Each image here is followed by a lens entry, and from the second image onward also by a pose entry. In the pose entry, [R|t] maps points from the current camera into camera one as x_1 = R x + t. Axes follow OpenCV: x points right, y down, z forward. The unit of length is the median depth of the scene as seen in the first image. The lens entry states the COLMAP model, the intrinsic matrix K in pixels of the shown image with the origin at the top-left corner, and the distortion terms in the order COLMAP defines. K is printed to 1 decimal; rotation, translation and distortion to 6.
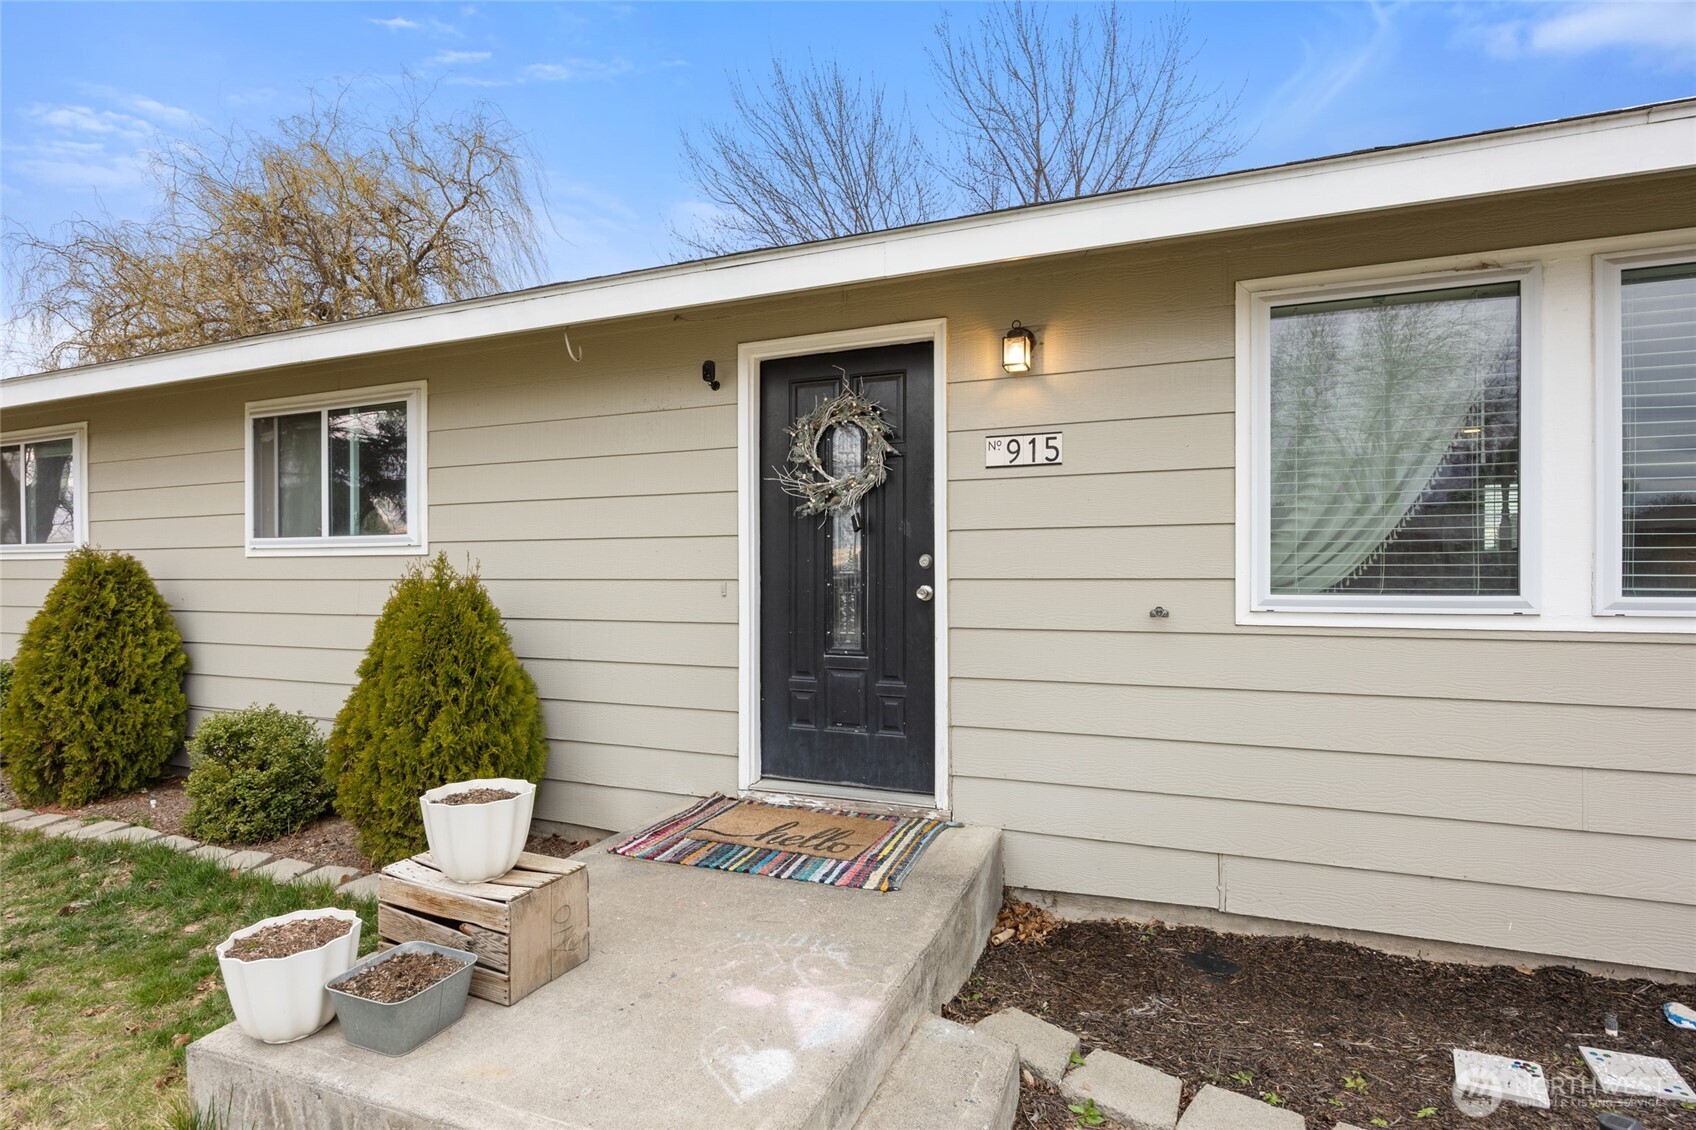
lens RADIAL K [[895.5, 0, 845.8], [0, 895.5, 565.9], [0, 0, 1]] dist [-0.000115, 0.000200]
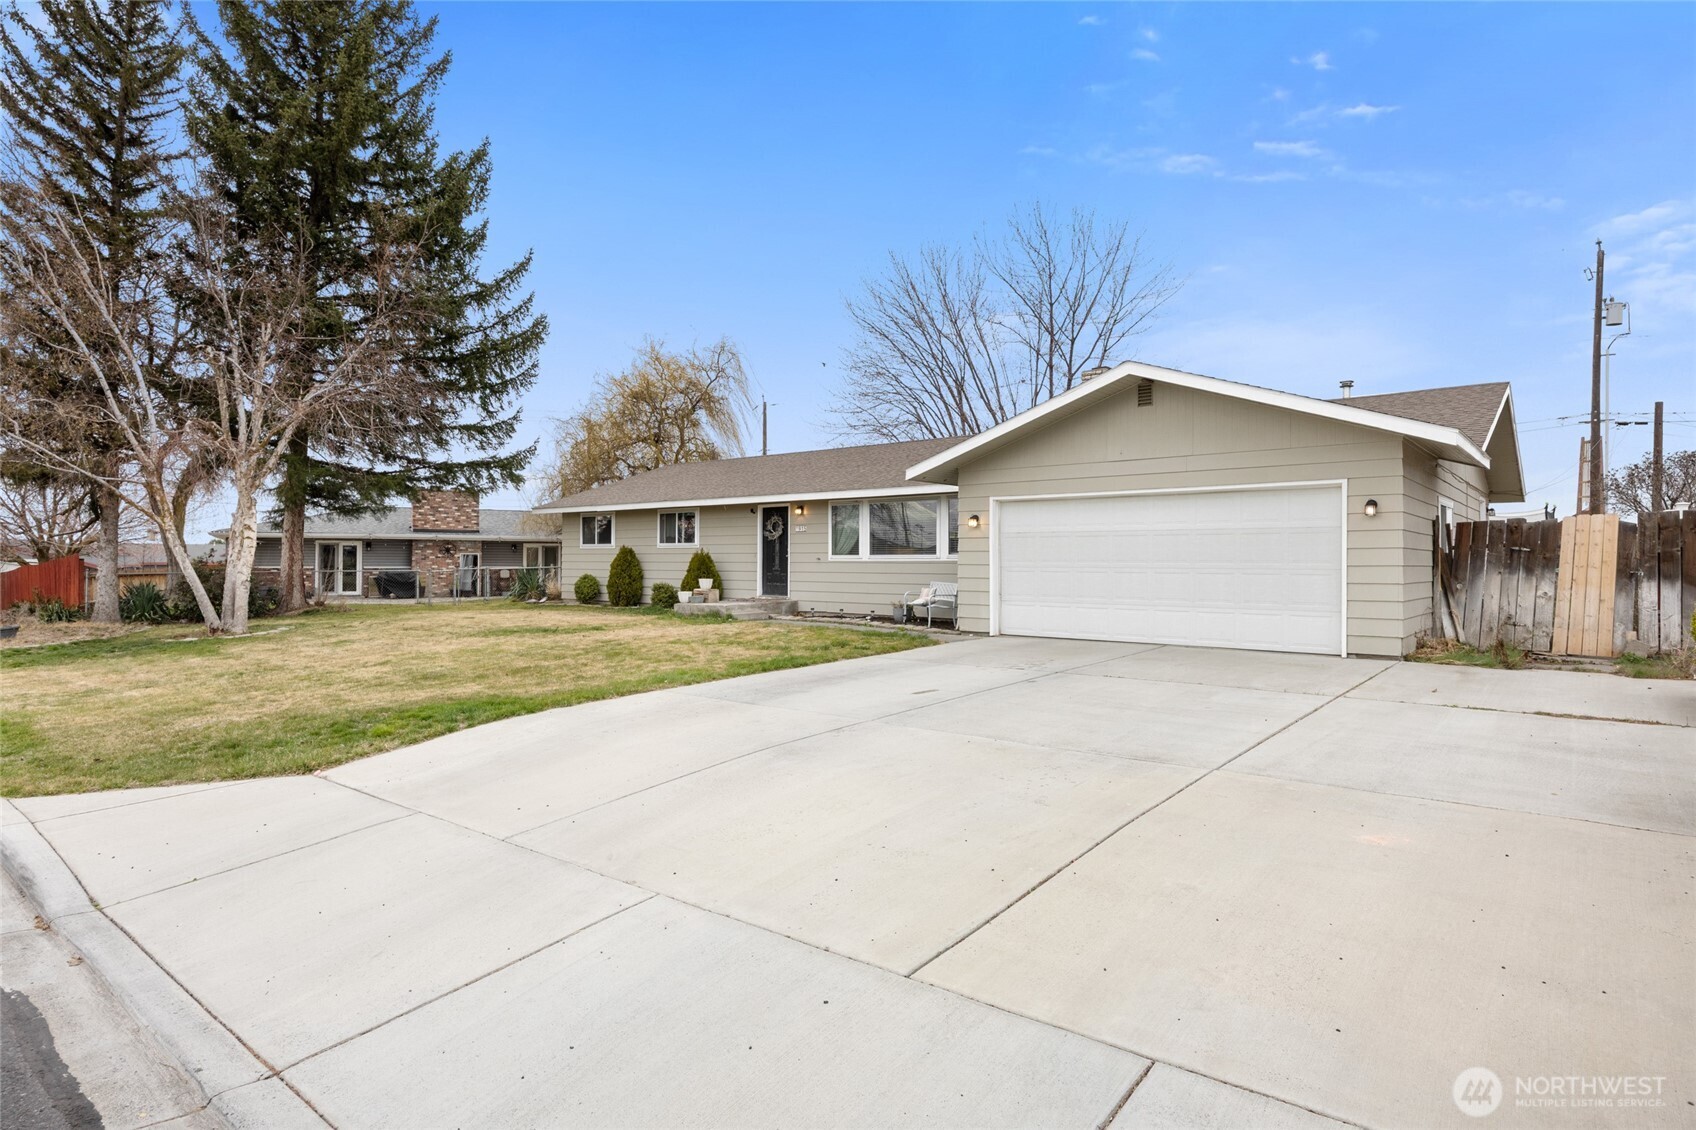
lens RADIAL K [[912.0, 0, 848.4], [0, 912.0, 561.2], [0, 0, 1]] dist [-0.000303, -0.000011]
pose [[0.963427, 0.010822, -0.267753, 1.605767], [-0.010472, 0.999941, 0.002733, 0.036171], [0.267767, 0.000171, 0.963484, -3.480830]]
